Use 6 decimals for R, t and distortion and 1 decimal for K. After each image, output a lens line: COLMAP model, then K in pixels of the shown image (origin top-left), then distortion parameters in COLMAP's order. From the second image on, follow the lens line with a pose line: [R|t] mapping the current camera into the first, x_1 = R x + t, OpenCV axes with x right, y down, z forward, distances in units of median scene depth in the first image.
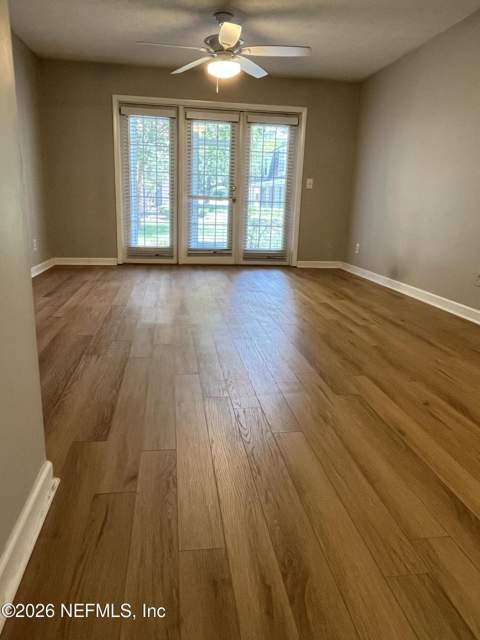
lens RADIAL K [[448.5, 0, 239.0], [0, 448.5, 318.8], [0, 0, 1]] dist [-0.007338, -0.005717]
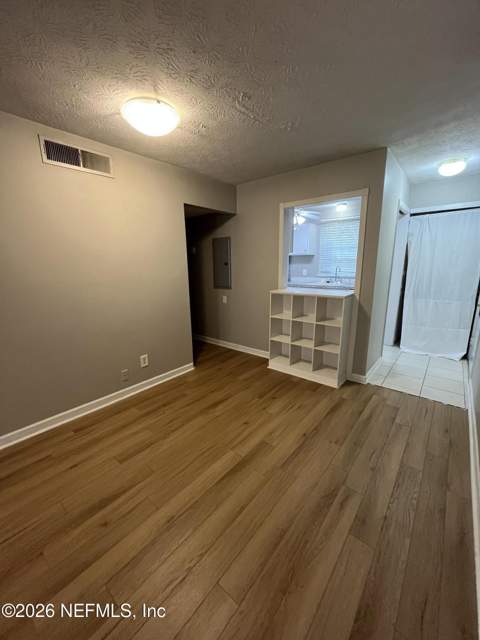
lens RADIAL K [[257.7, 0, 241.2], [0, 257.7, 325.1], [0, 0, 1]] dist [-0.003825, -0.000162]
pose [[-0.663763, -0.198569, 0.721102, -0.069259], [0.192079, 0.886525, 0.420927, -0.170697], [-0.722858, 0.417904, -0.550302, 0.316516]]
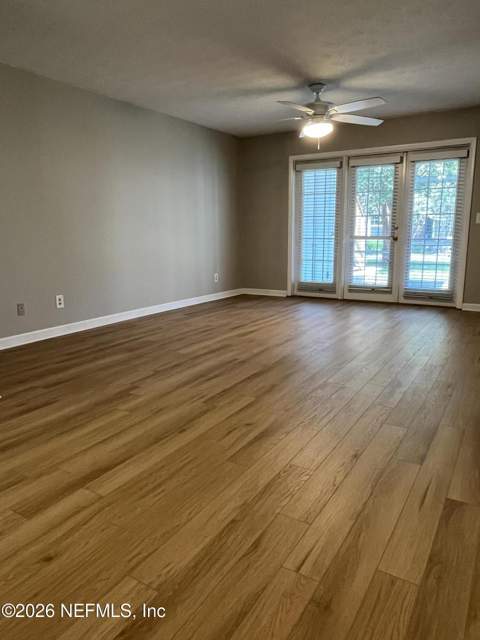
lens RADIAL K [[448.5, 0, 236.0], [0, 448.5, 320.0], [0, 0, 1]] dist [-0.007338, -0.005717]
pose [[0.759482, 0.086101, -0.644805, 0.392207], [-0.131899, 0.990996, -0.023029, -0.015699], [0.637016, 0.102539, 0.764000, 0.028384]]
